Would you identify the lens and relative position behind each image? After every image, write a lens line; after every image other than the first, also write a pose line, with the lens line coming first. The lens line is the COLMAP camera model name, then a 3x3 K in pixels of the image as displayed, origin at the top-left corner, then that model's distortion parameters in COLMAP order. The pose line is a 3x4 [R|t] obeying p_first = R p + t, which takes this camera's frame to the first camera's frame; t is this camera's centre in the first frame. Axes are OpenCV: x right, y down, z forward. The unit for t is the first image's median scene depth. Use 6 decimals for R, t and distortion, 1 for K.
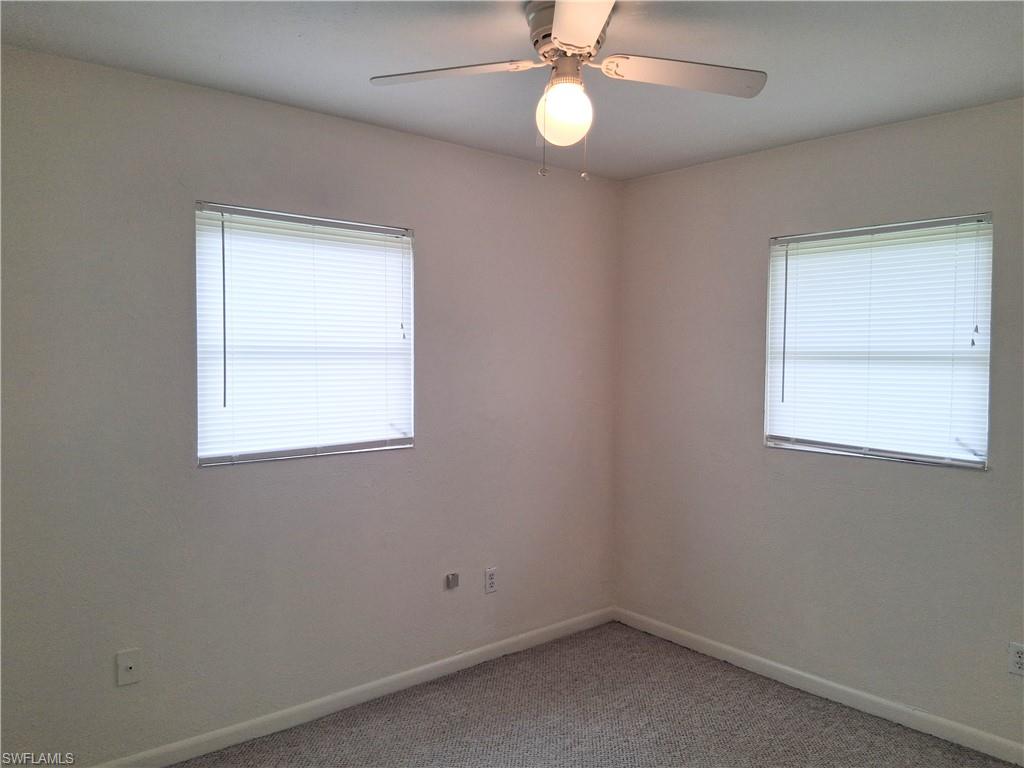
lens RADIAL K [[789.6, 0, 512.0], [0, 789.6, 384.0], [0, 0, 1]] dist [0.044600, -0.001004]
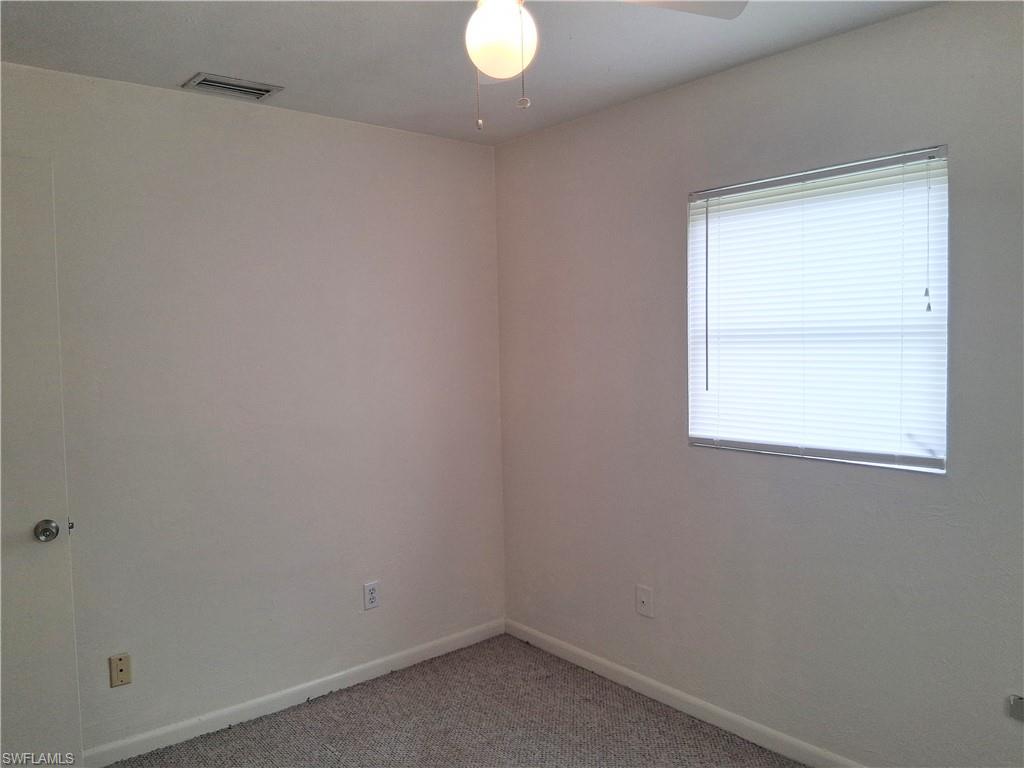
lens RADIAL K [[789.6, 0, 512.0], [0, 789.6, 384.0], [0, 0, 1]] dist [0.044600, -0.001004]
pose [[-0.045453, 0.057124, -0.997332, 0.648321], [-0.016625, 0.998182, 0.057930, -0.033216], [0.998828, 0.019213, -0.044421, 0.777420]]
